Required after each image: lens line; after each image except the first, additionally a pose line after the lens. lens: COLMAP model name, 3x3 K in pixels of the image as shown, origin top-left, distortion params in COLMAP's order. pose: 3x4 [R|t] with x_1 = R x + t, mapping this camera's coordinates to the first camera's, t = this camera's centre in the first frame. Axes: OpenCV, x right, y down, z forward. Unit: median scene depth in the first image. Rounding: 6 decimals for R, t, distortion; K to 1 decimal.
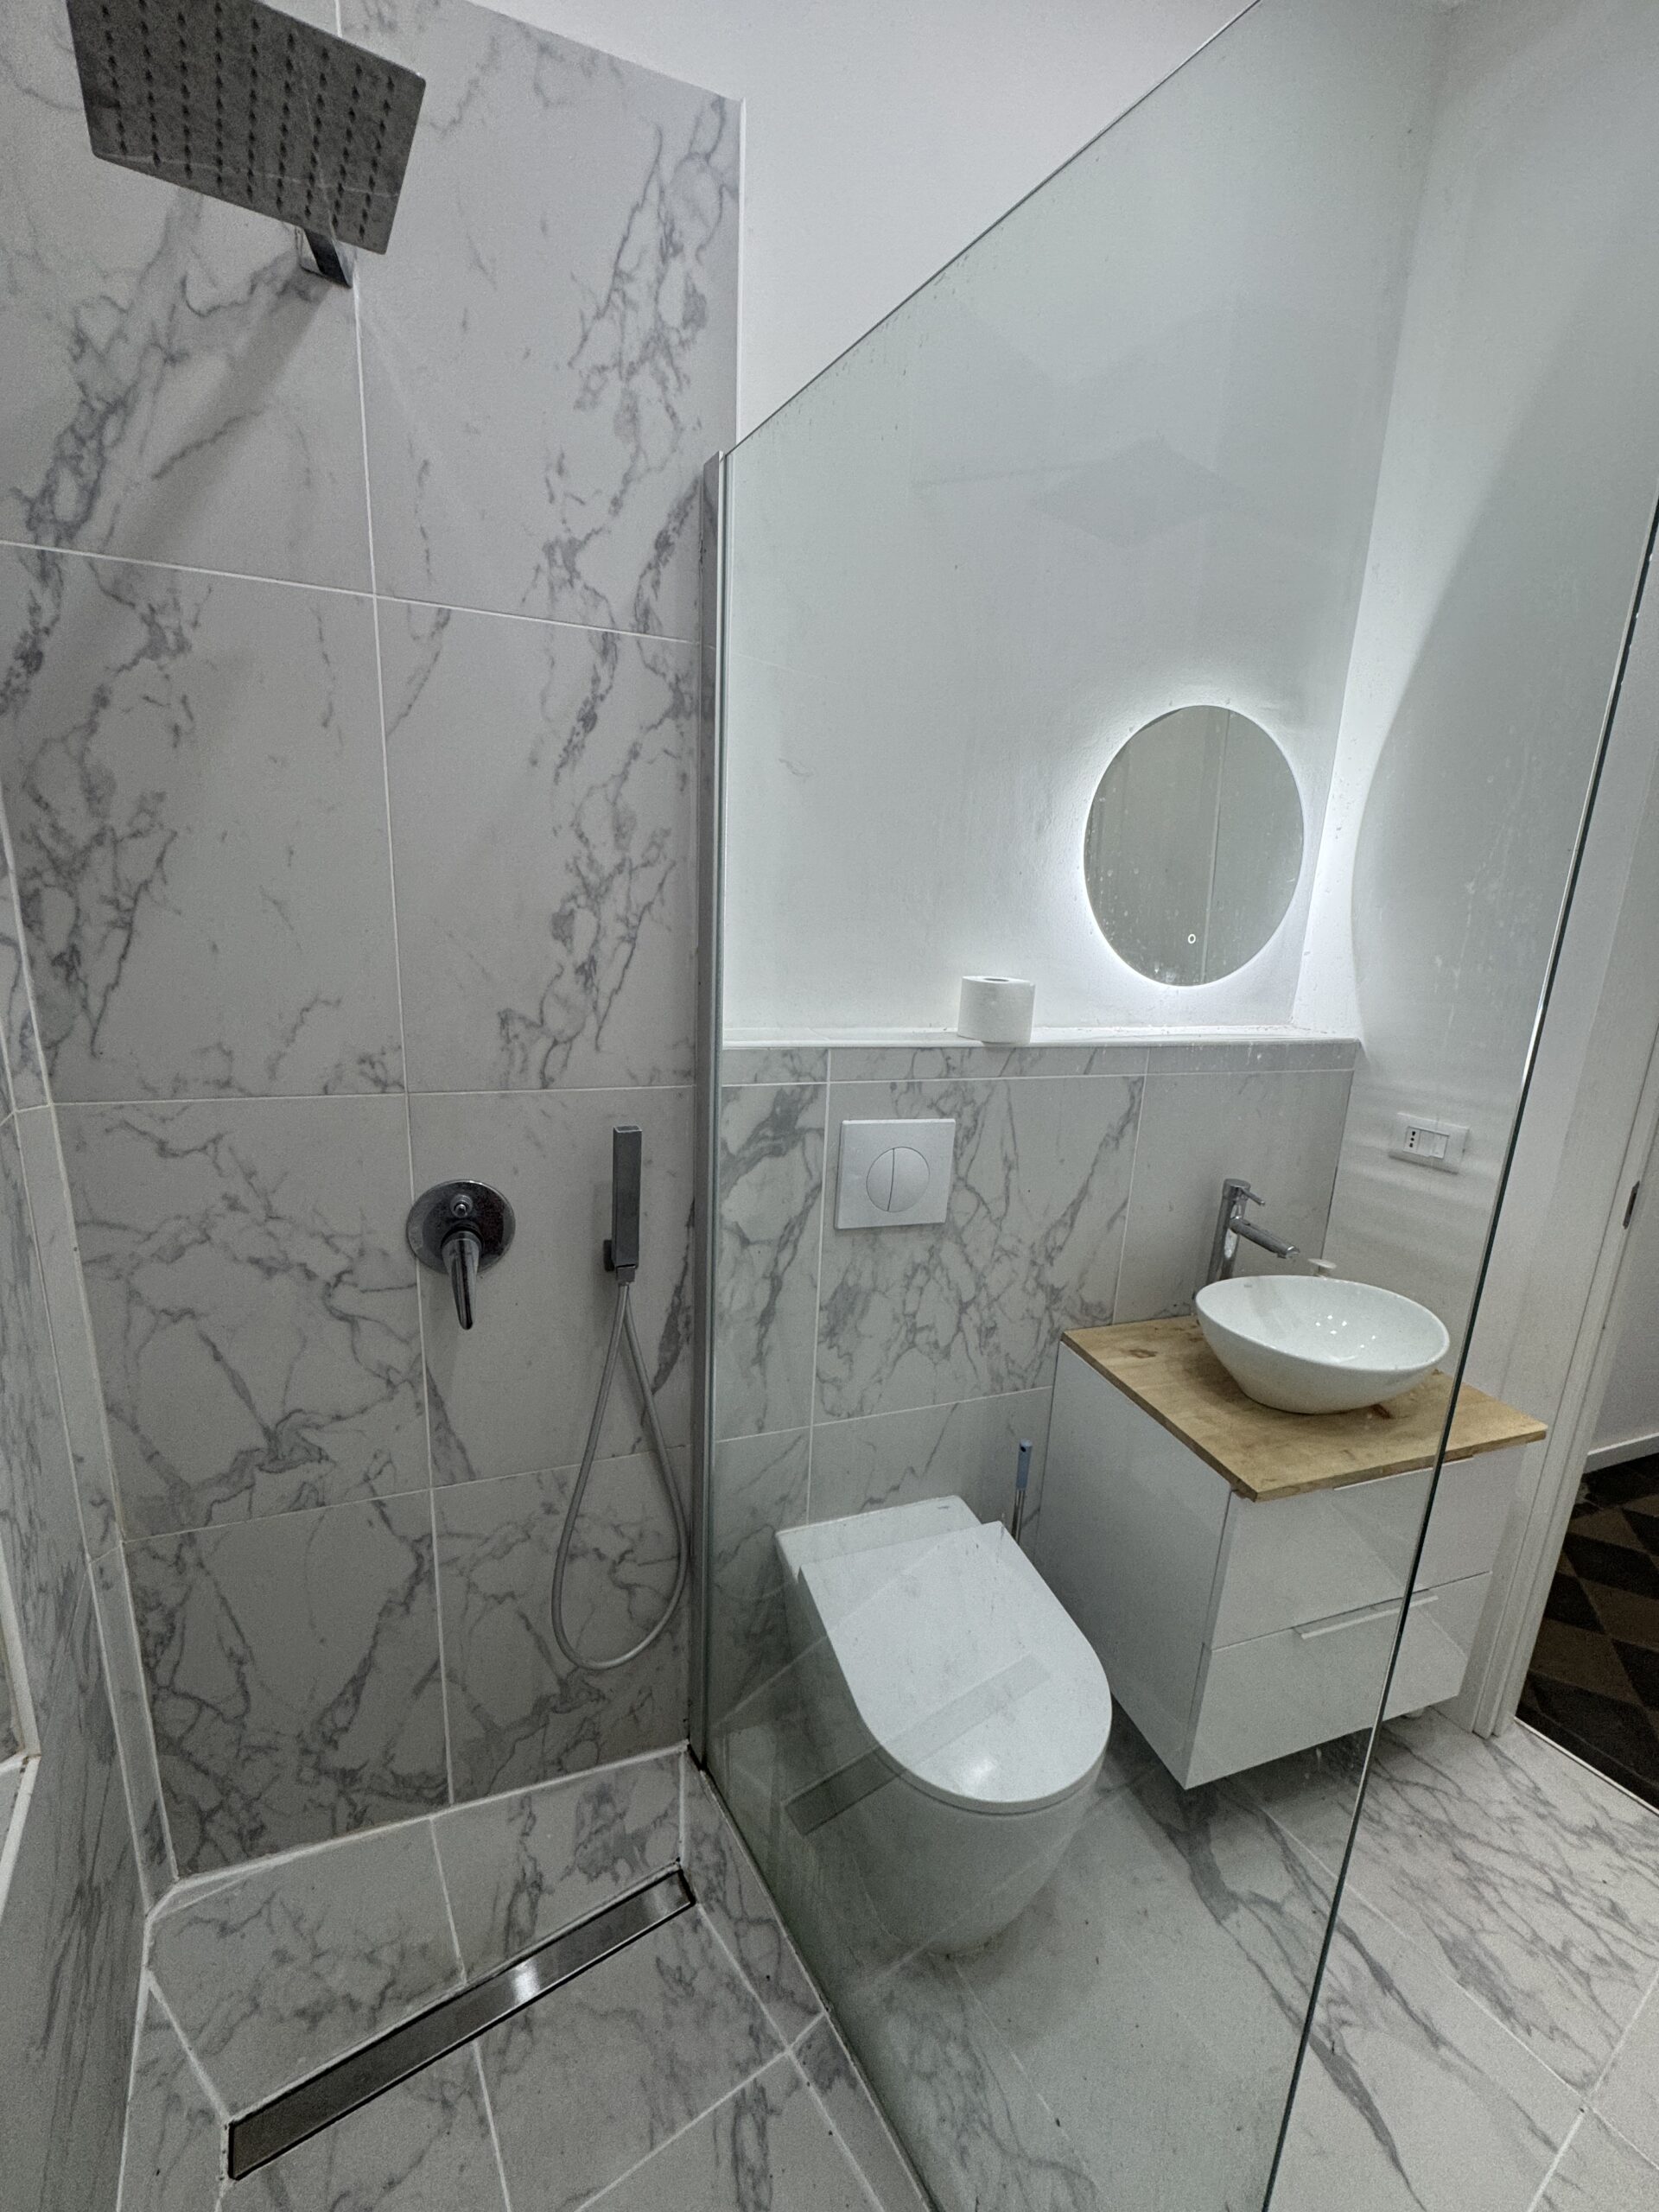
lens RADIAL K [[881.9, 0, 831.9], [0, 881.9, 1101.9], [0, 0, 1]] dist [-0.003794, 0.000800]
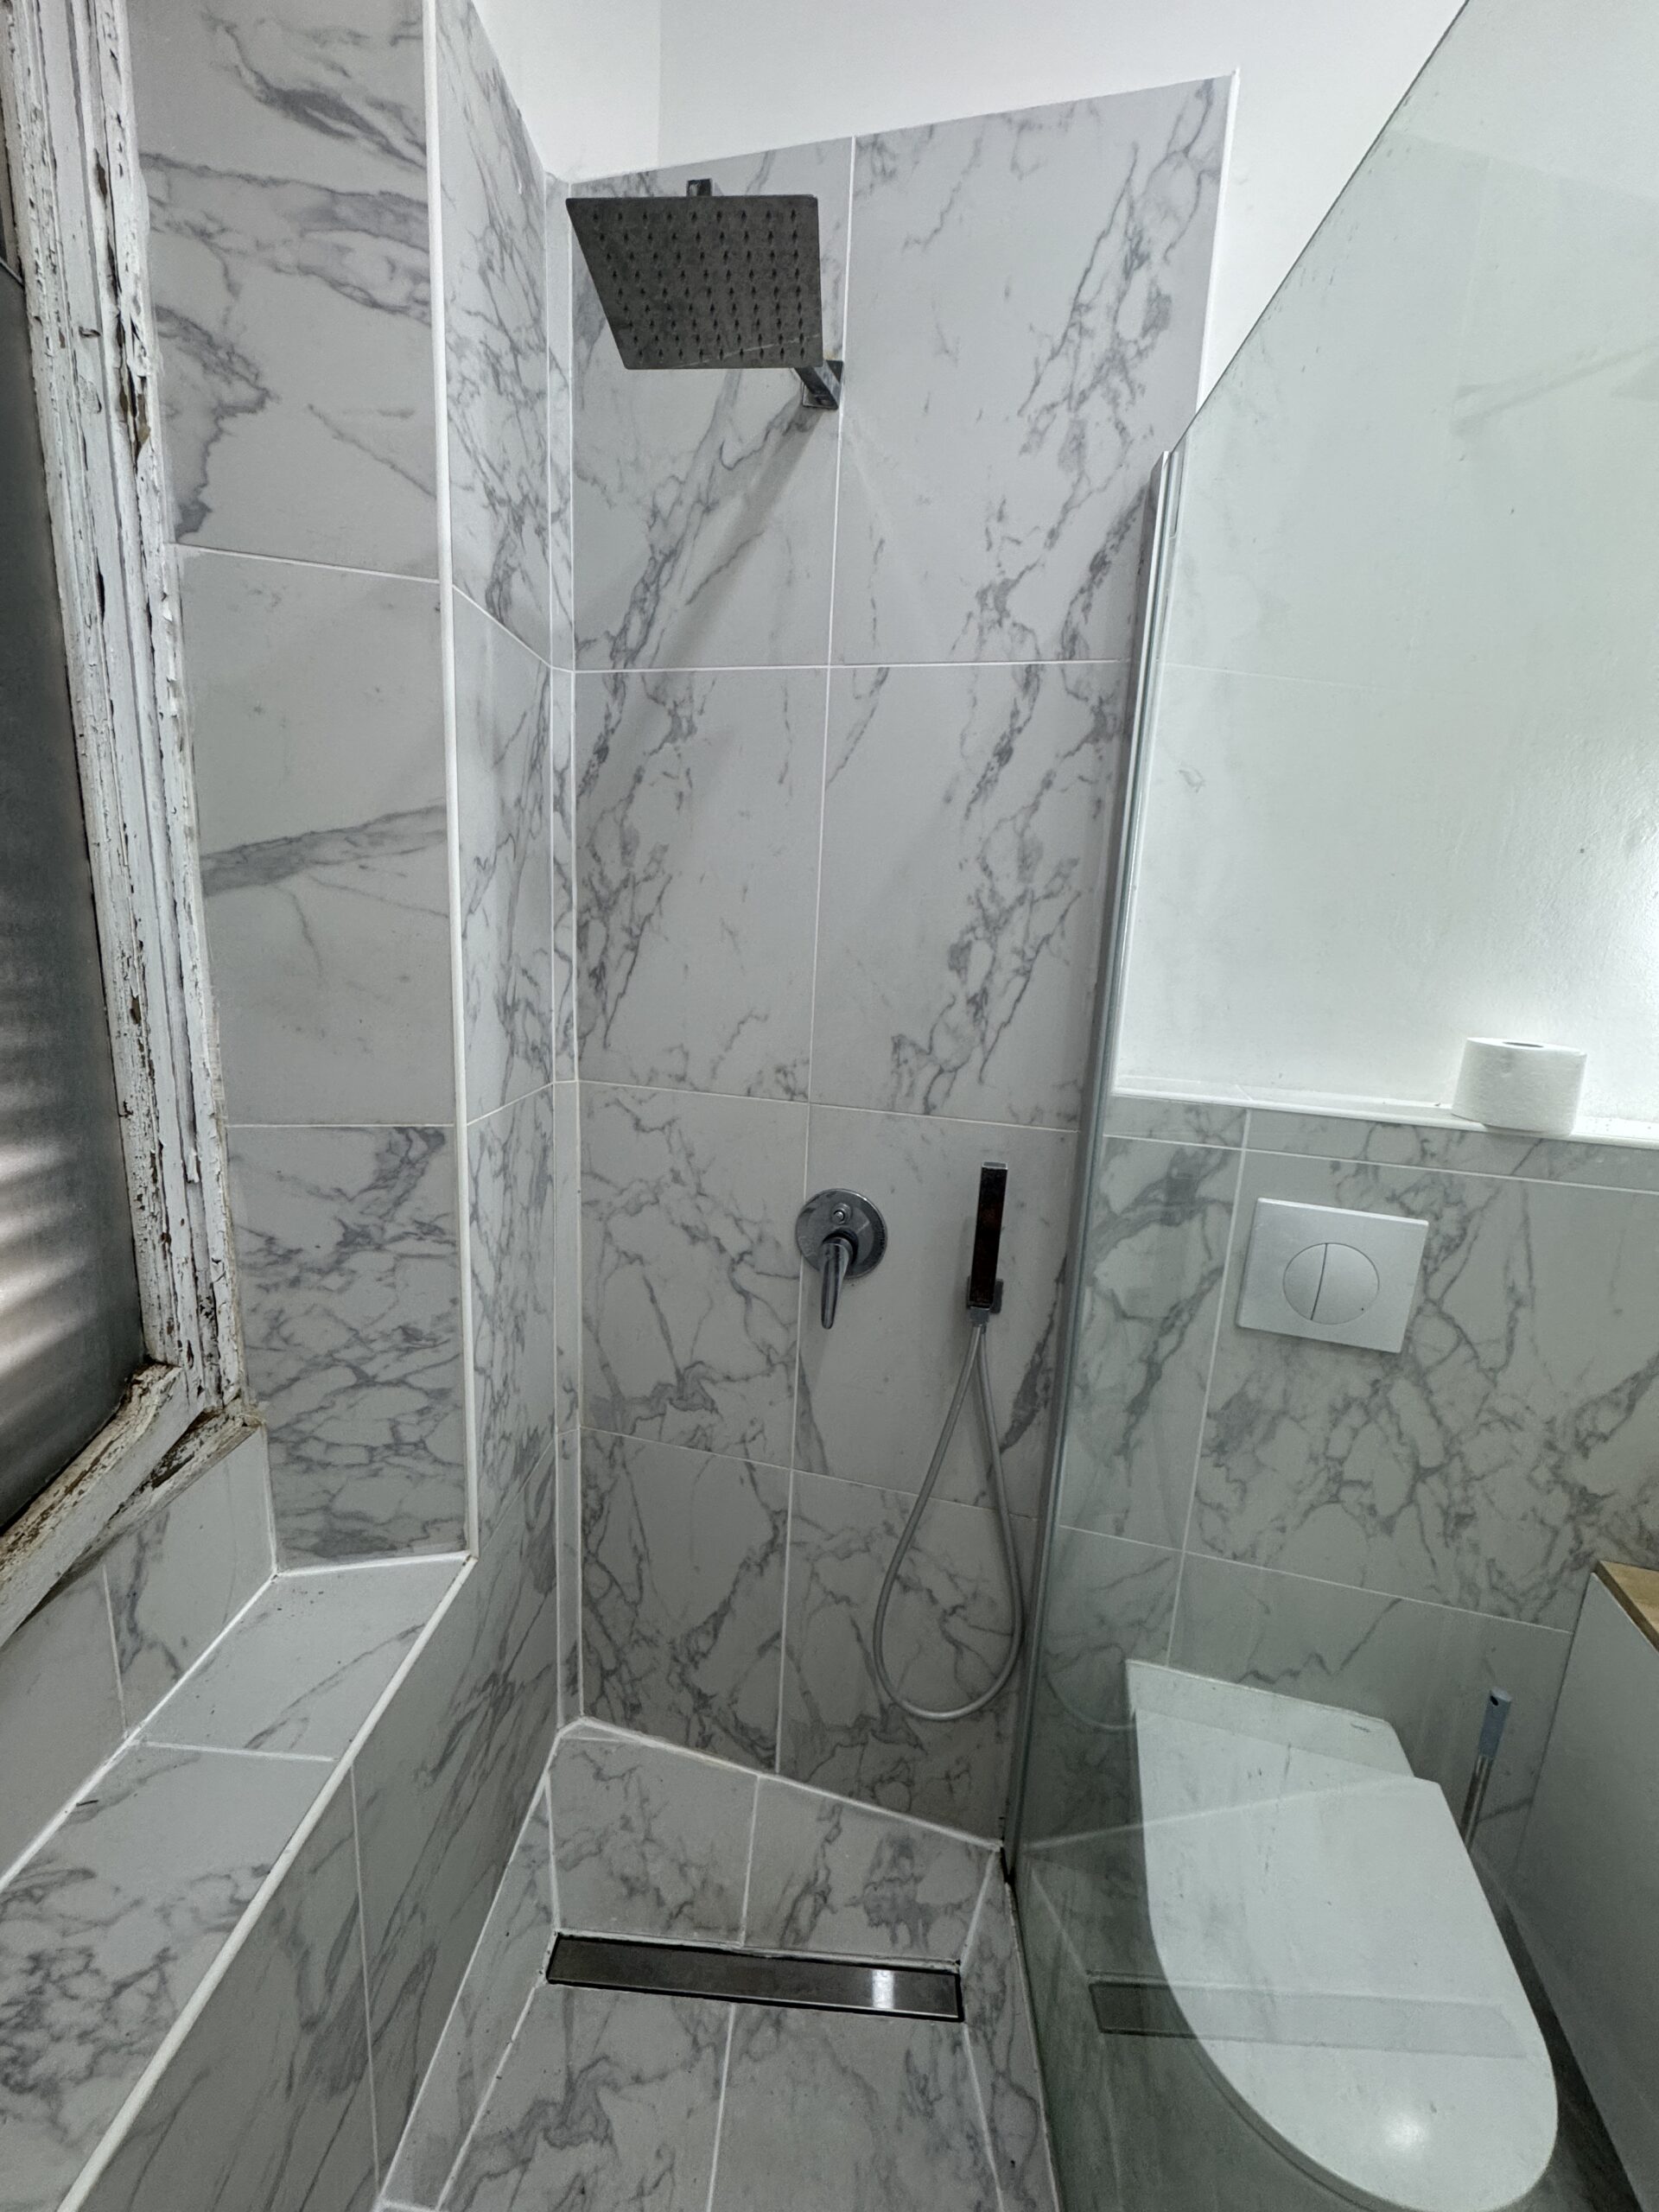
lens RADIAL K [[881.9, 0, 831.6], [0, 881.9, 1103.3], [0, 0, 1]] dist [-0.003794, 0.000800]
pose [[0.822216, 0.106857, -0.559055, 0.144350], [-0.140899, 0.989860, -0.018022, 0.005478], [0.551461, 0.093588, 0.828935, 0.083743]]
